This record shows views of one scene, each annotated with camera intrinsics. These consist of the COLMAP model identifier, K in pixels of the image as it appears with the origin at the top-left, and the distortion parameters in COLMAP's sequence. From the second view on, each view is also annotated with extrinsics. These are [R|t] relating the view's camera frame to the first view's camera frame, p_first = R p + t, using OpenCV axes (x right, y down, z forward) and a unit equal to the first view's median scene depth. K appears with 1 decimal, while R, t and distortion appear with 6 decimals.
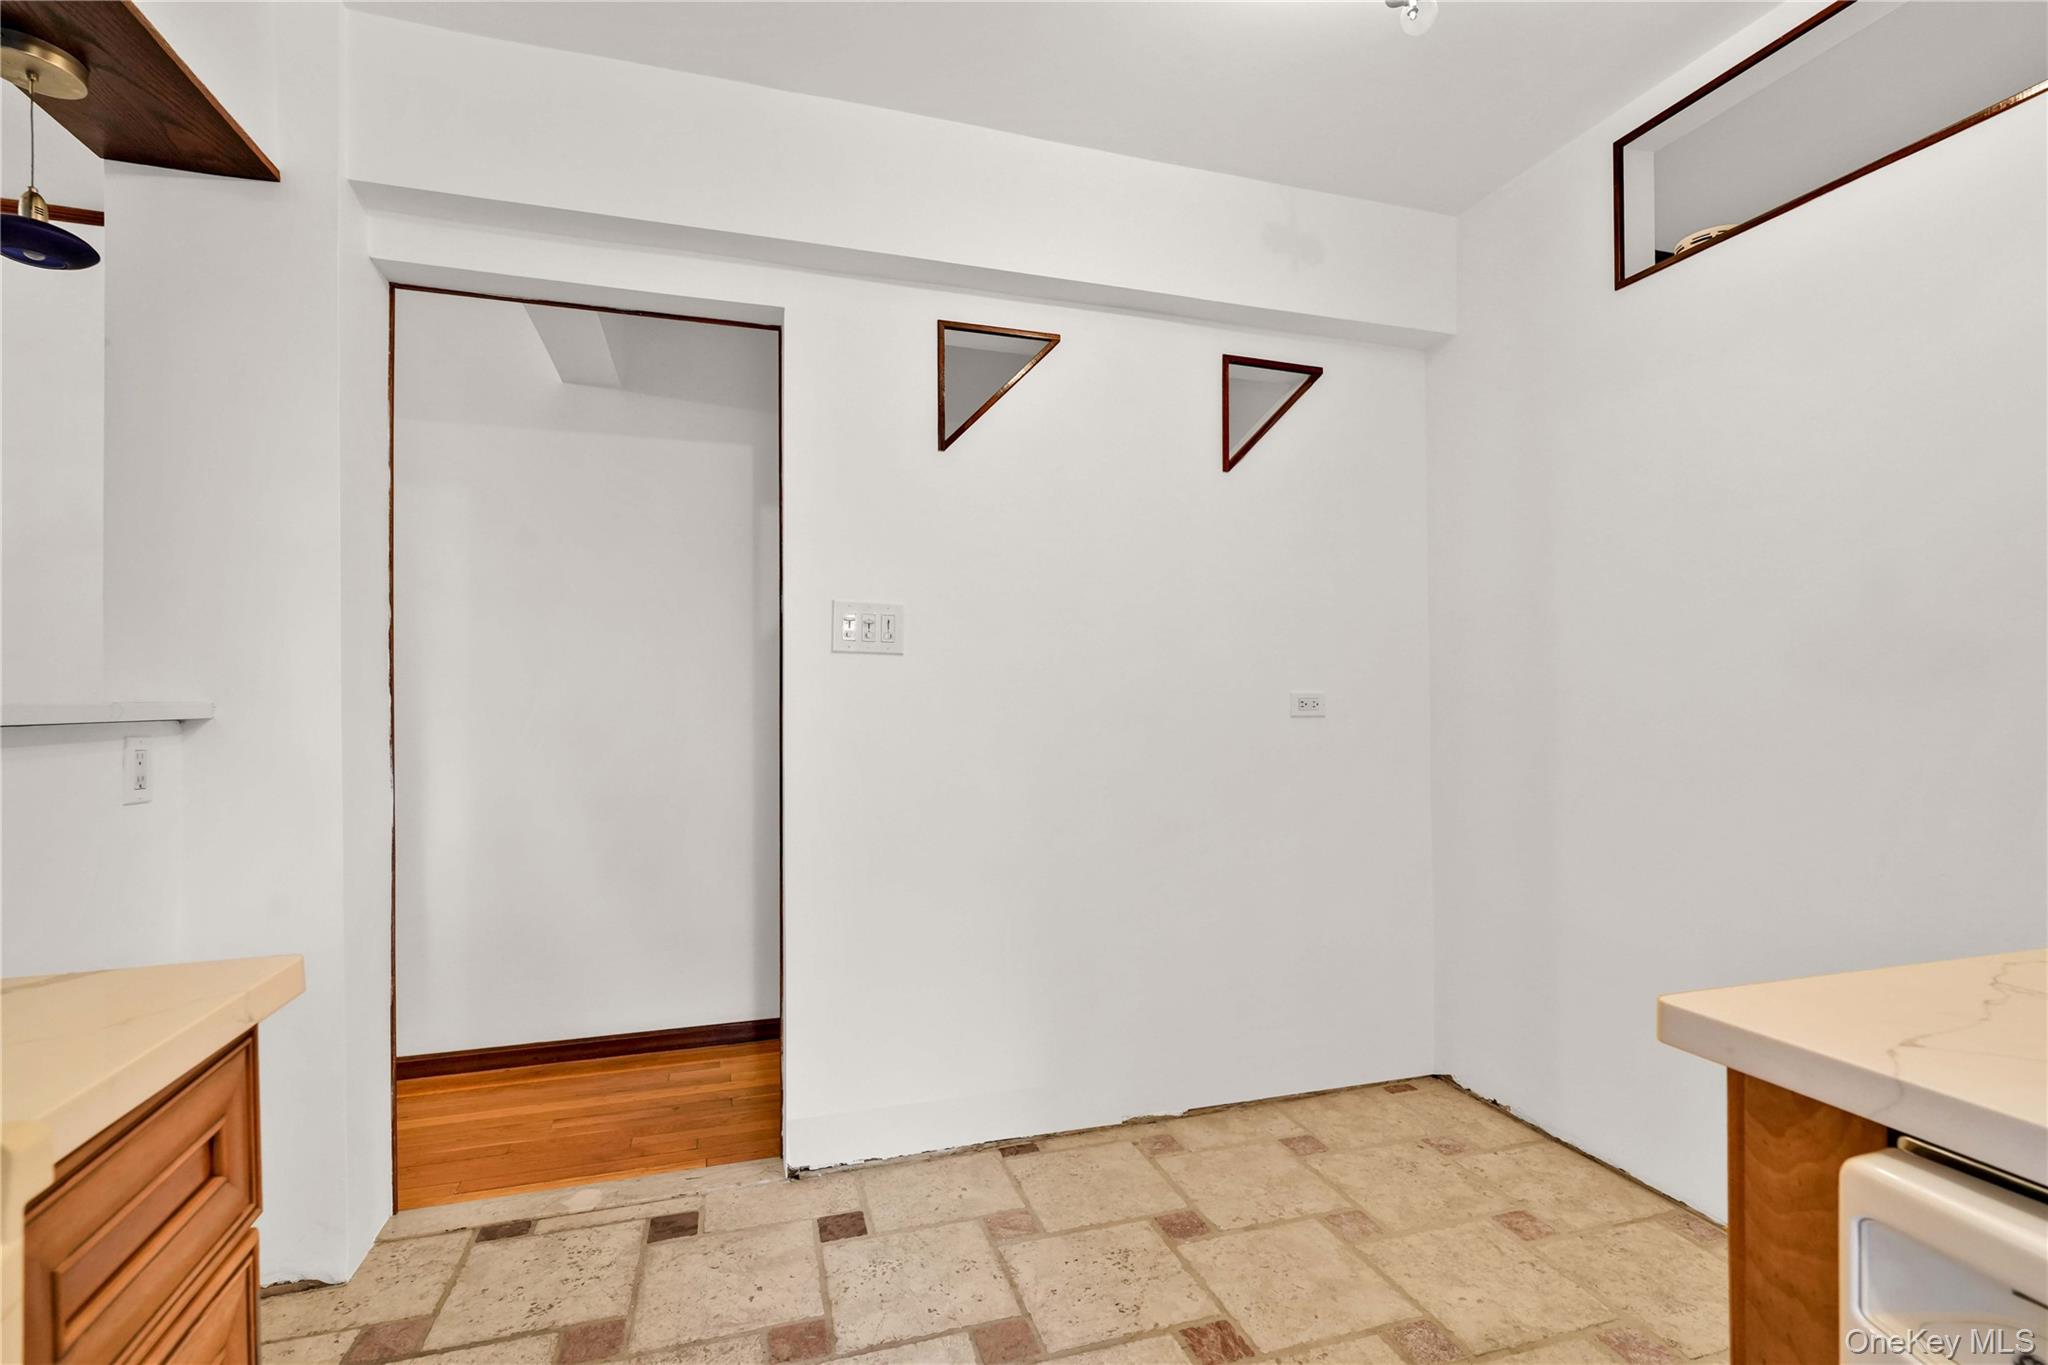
lens RADIAL K [[935.9, 0, 1020.3], [0, 935.9, 684.0], [0, 0, 1]] dist [0.004212, -0.000062]
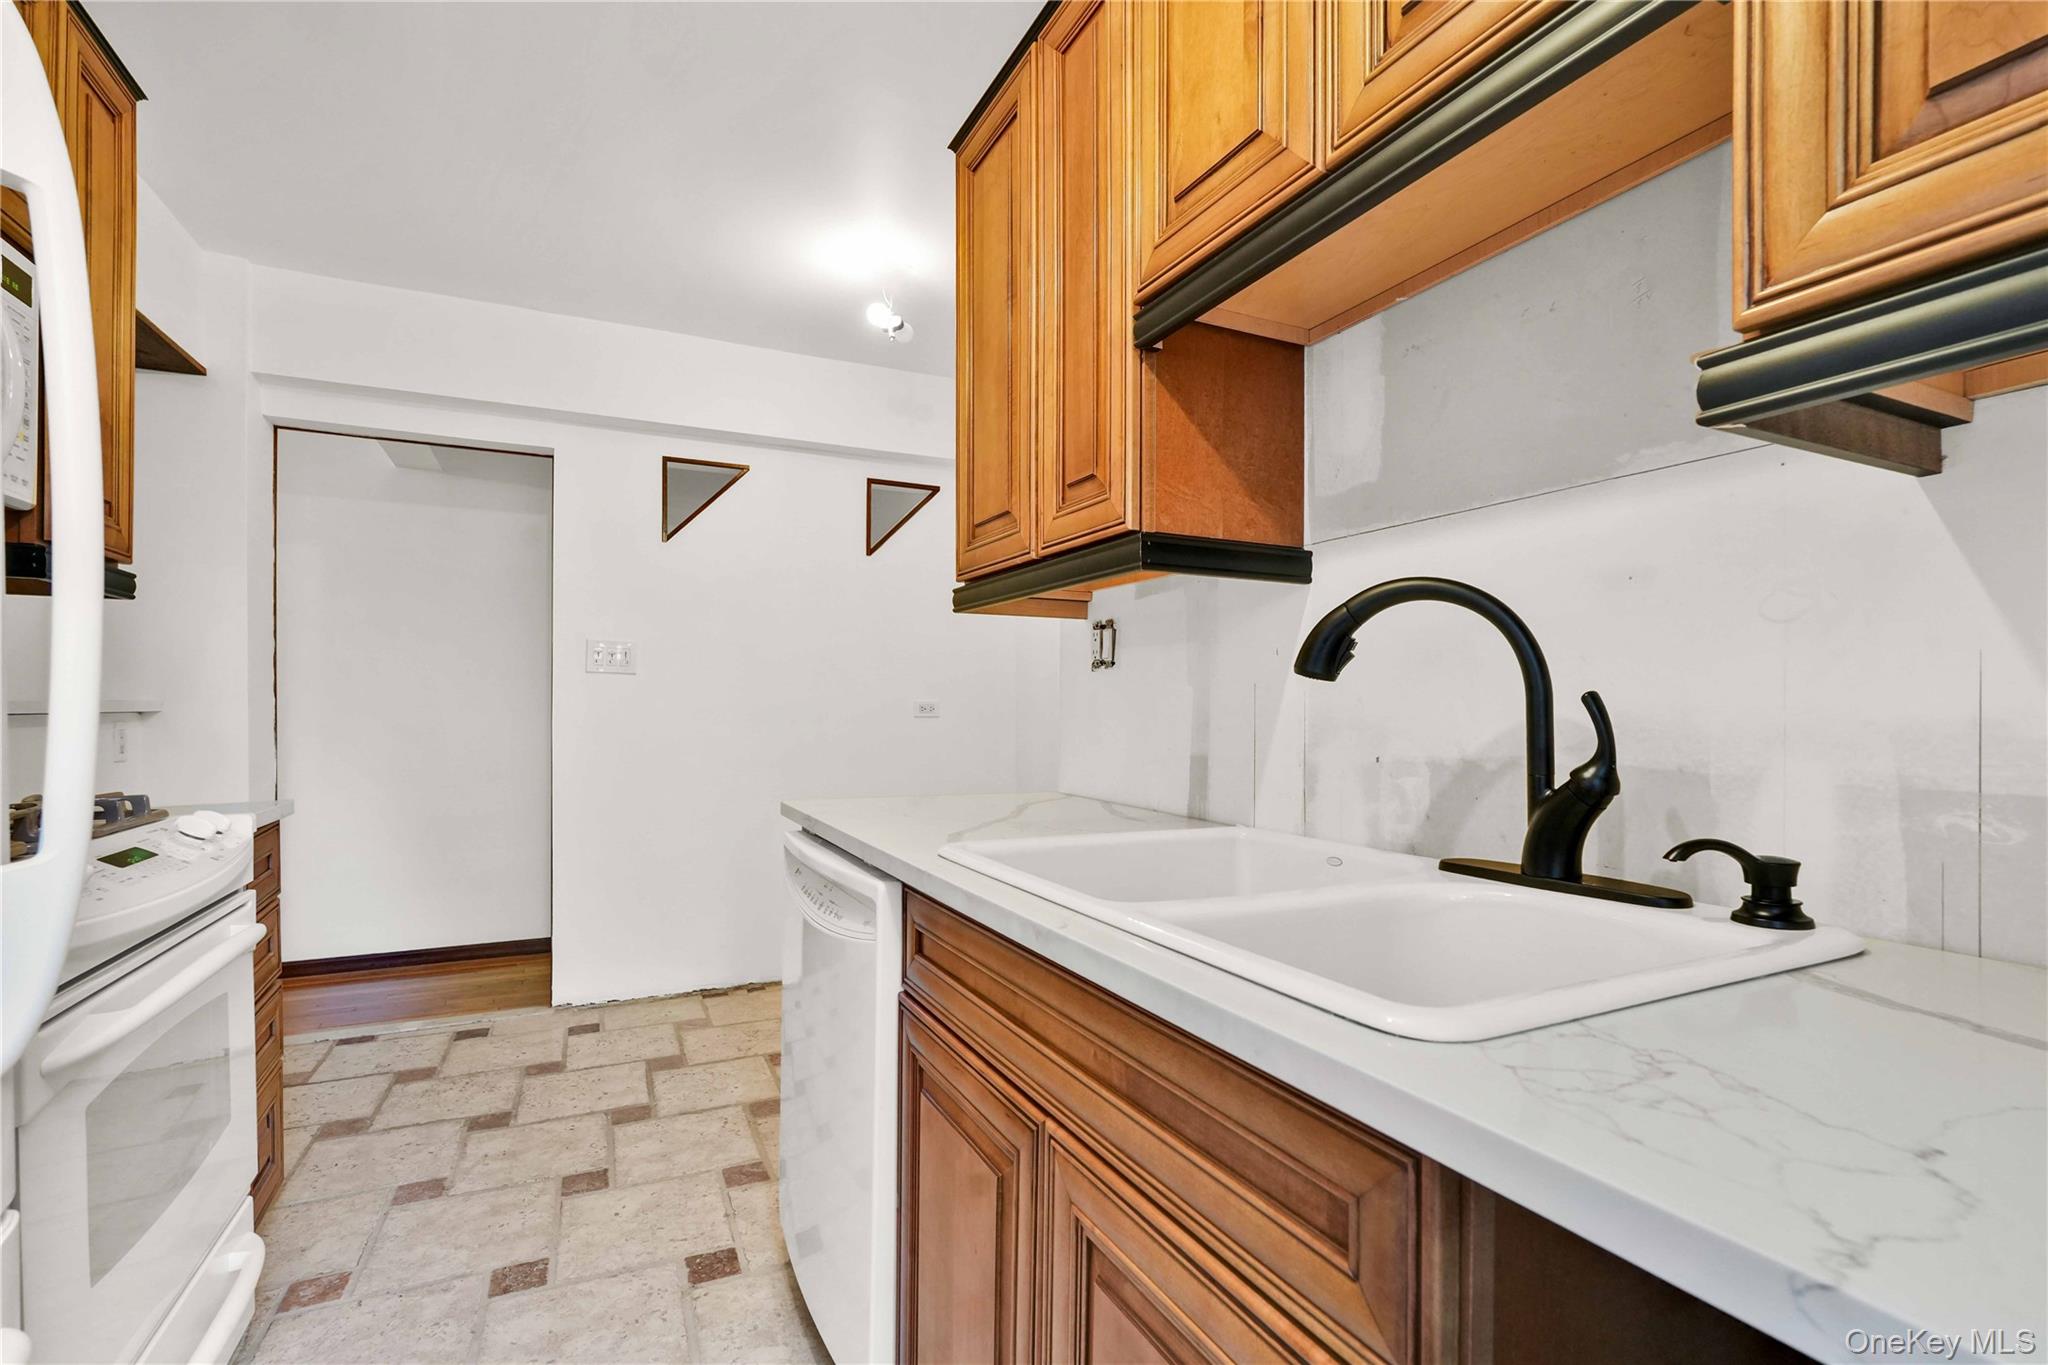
lens RADIAL K [[935.9, 0, 1020.7], [0, 935.9, 702.7], [0, 0, 1]] dist [0.004212, -0.000062]
pose [[0.990324, 0.009156, 0.138474, 0.304167], [-0.011052, 0.999855, 0.012936, -0.011991], [-0.138335, -0.014341, 0.990282, -0.646916]]
